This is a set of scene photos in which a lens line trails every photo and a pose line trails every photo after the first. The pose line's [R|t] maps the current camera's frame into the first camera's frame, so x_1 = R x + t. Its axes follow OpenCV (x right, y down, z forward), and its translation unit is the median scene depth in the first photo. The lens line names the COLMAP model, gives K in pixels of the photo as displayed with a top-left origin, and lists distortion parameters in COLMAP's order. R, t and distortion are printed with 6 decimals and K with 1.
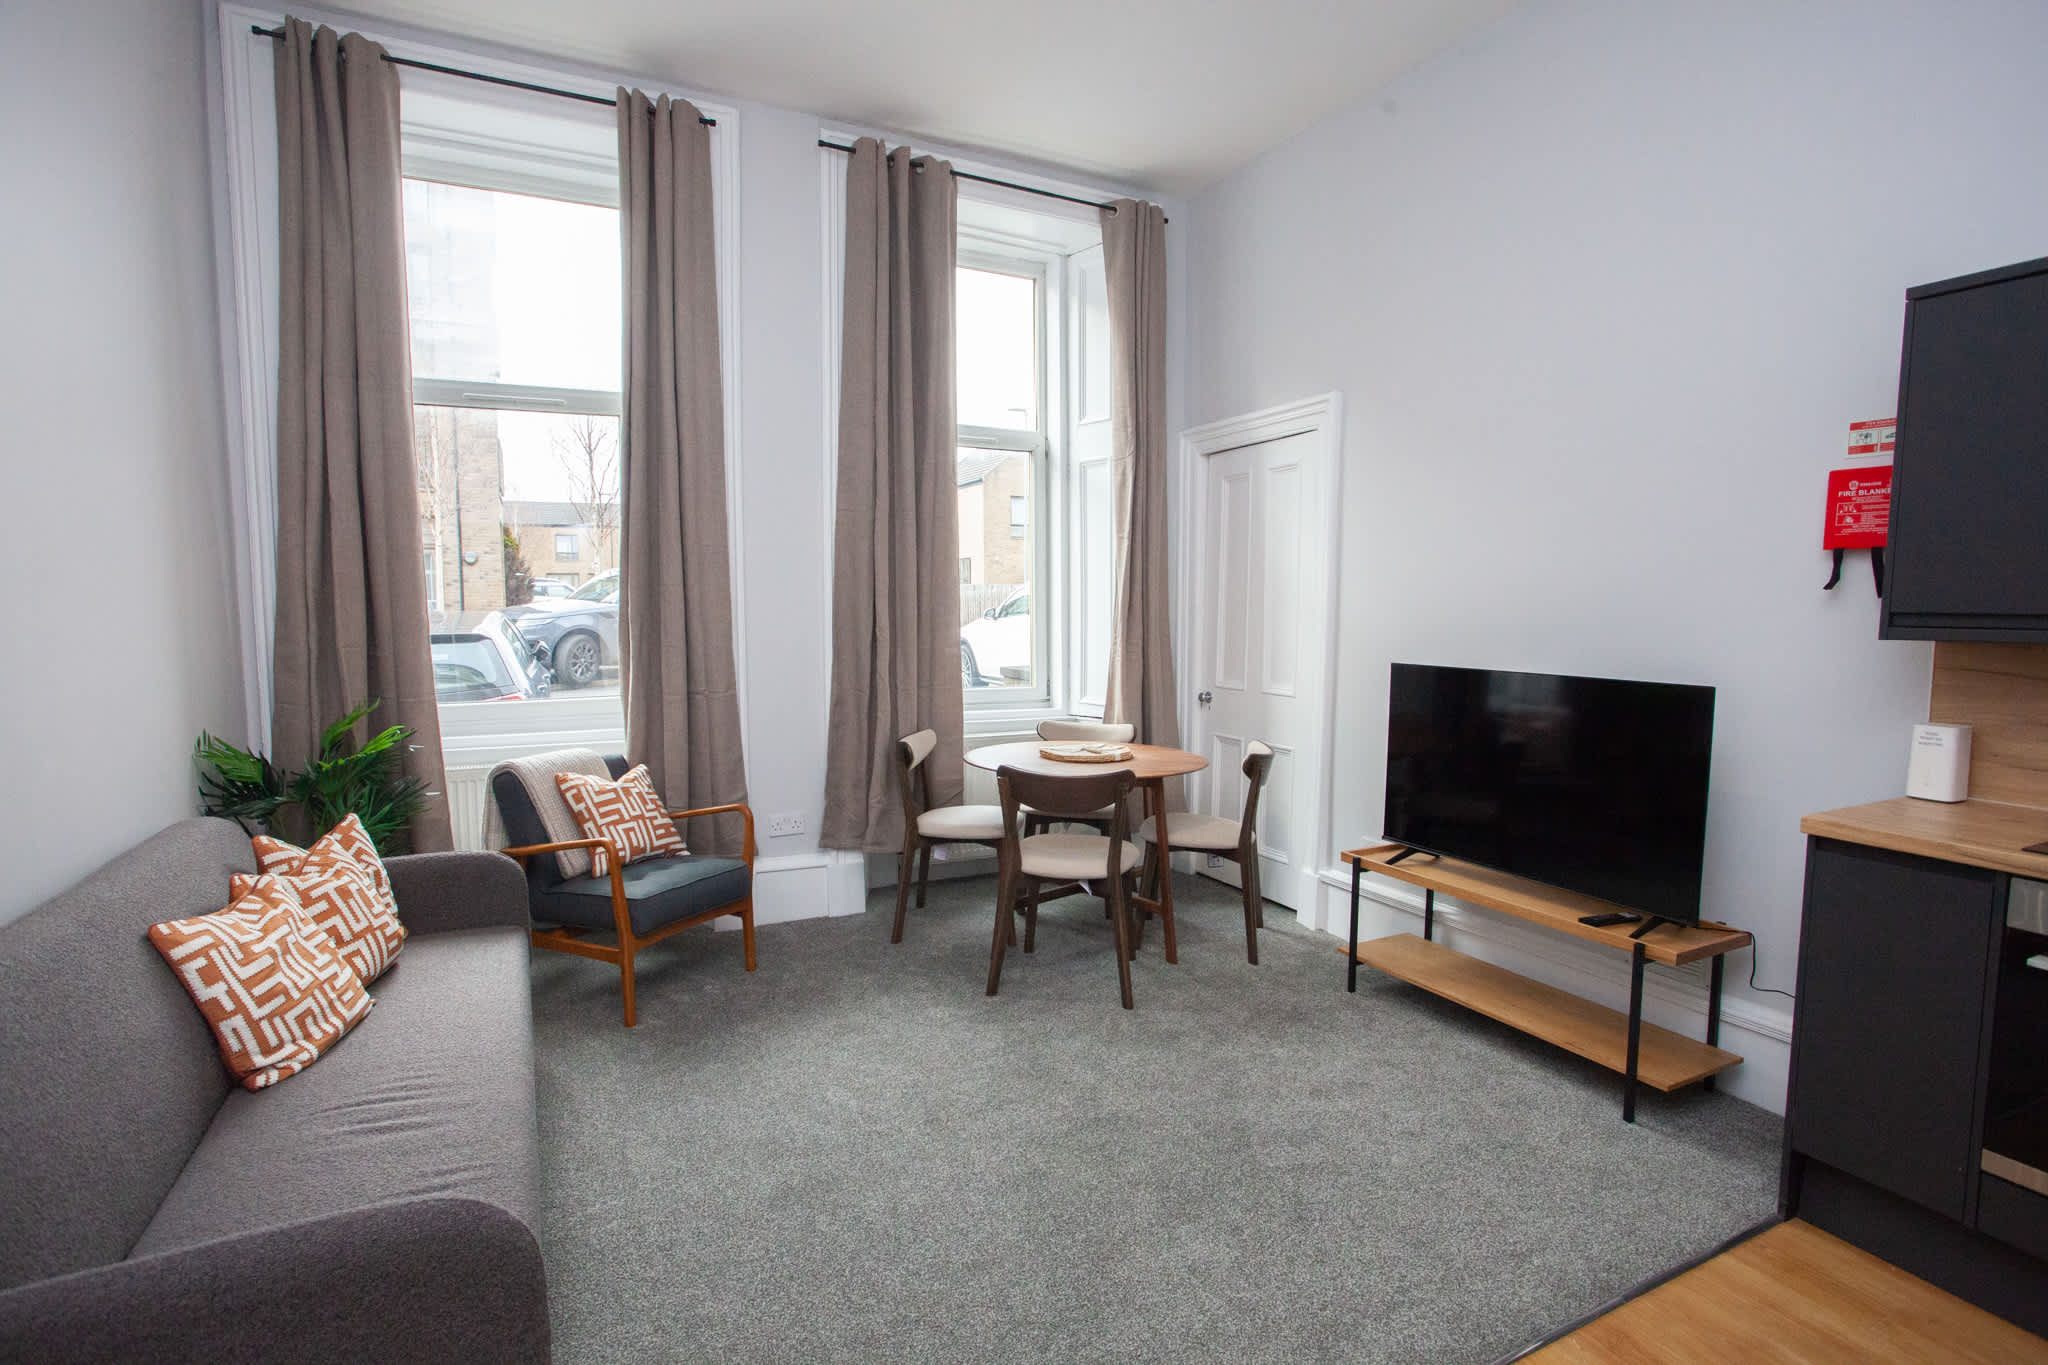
lens RADIAL K [[1021.6, 0, 1008.9], [0, 1021.6, 688.1], [0, 0, 1]] dist [-0.046800, 0.016018]
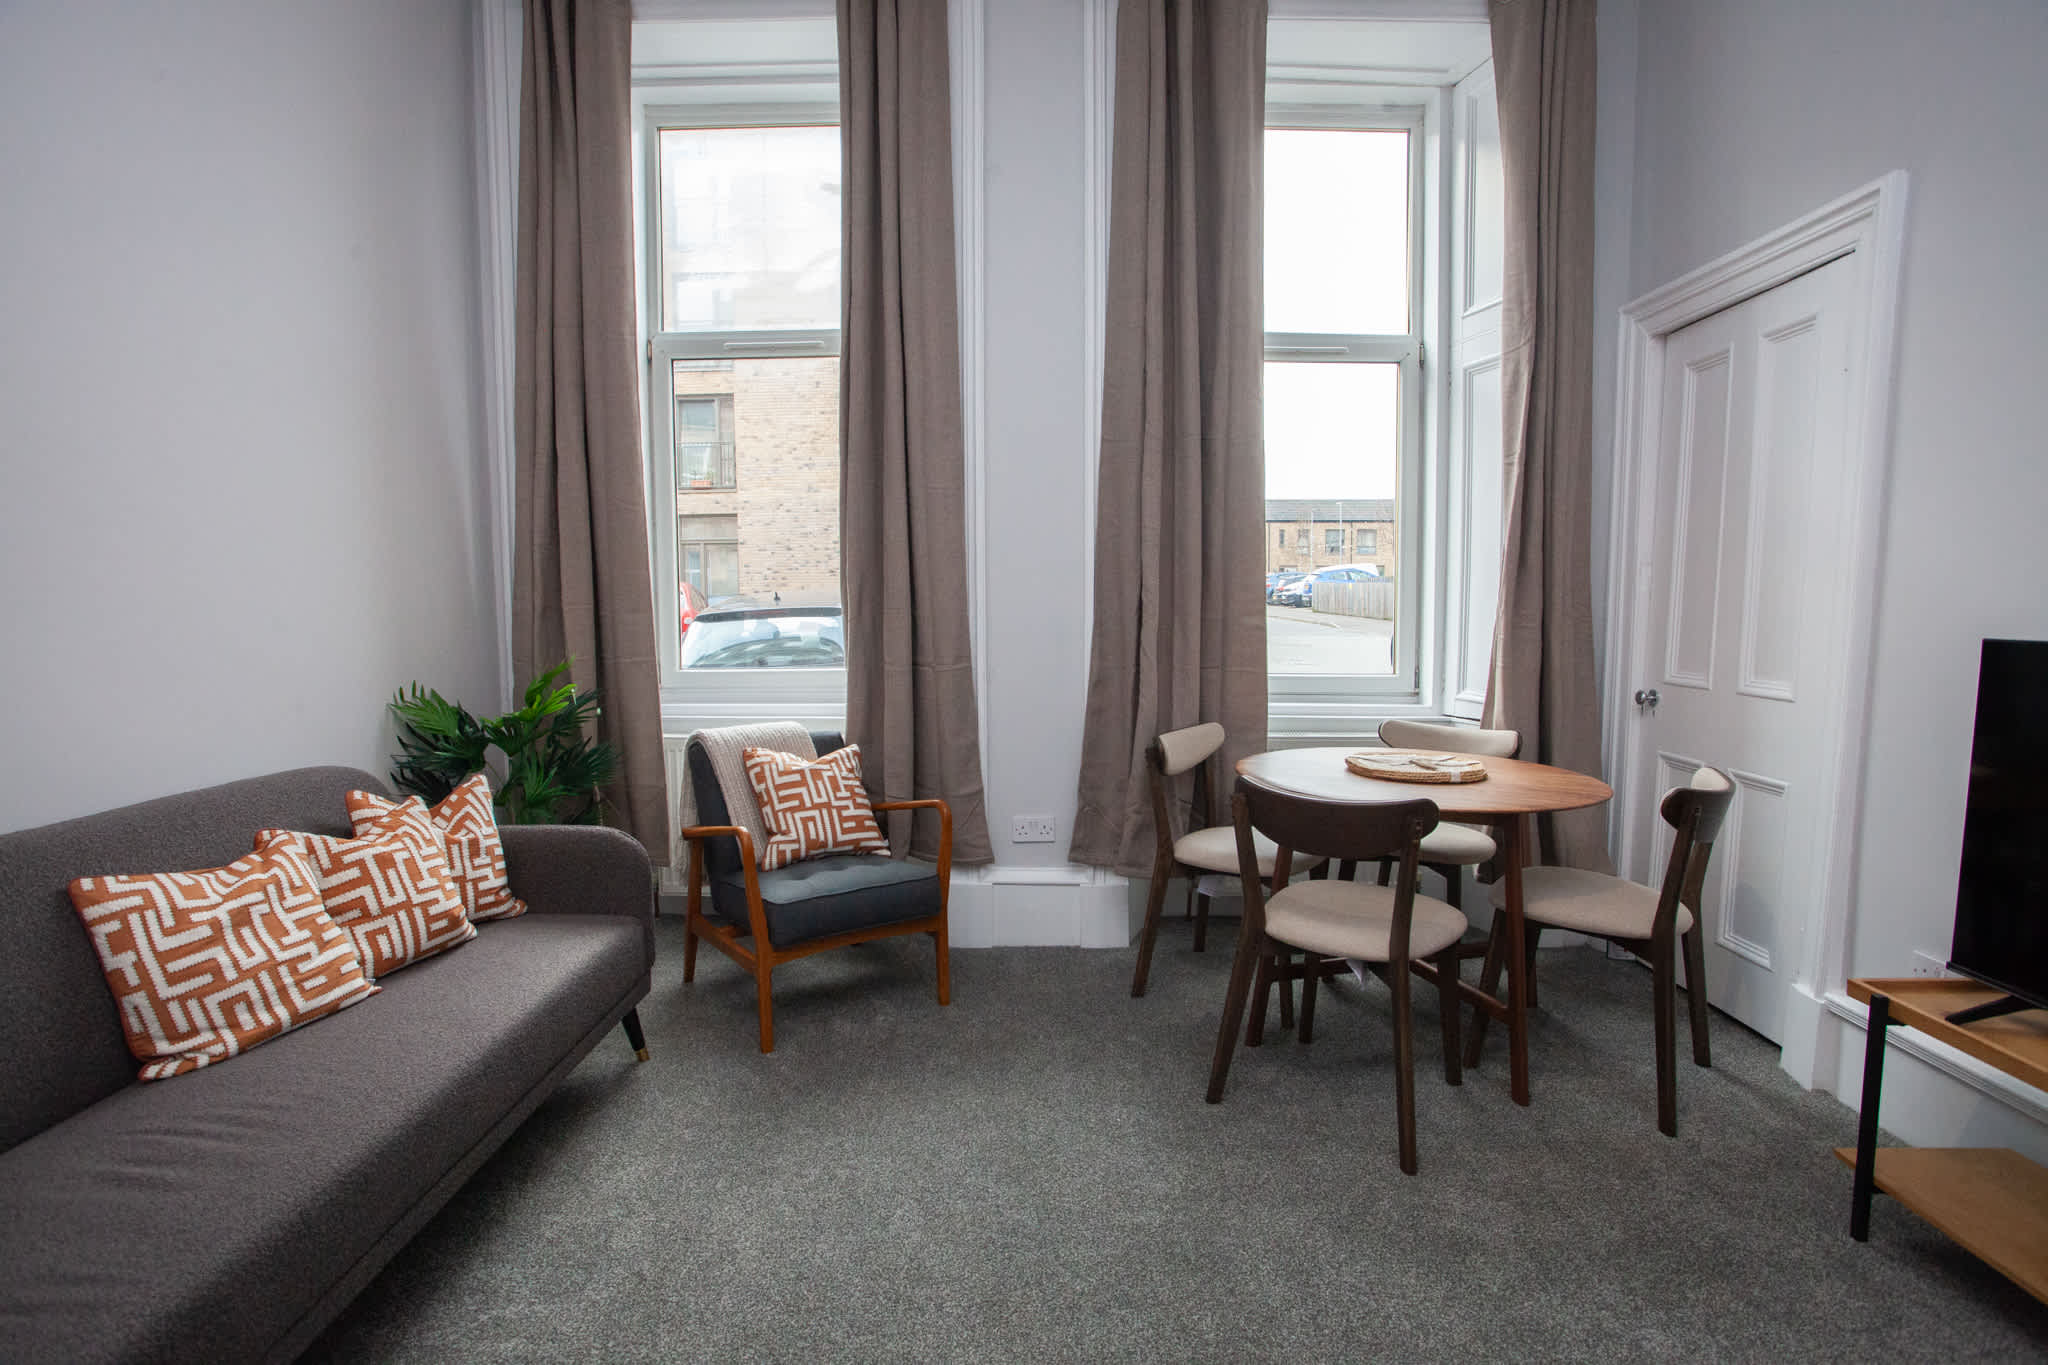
lens RADIAL K [[1021.6, 0, 984.2], [0, 1021.6, 690.5], [0, 0, 1]] dist [-0.046800, 0.016018]
pose [[0.890417, 0.037358, -0.453610, 0.137123], [-0.034844, 0.999296, 0.013903, 0.013389], [0.453810, 0.003426, 0.891092, 0.283598]]
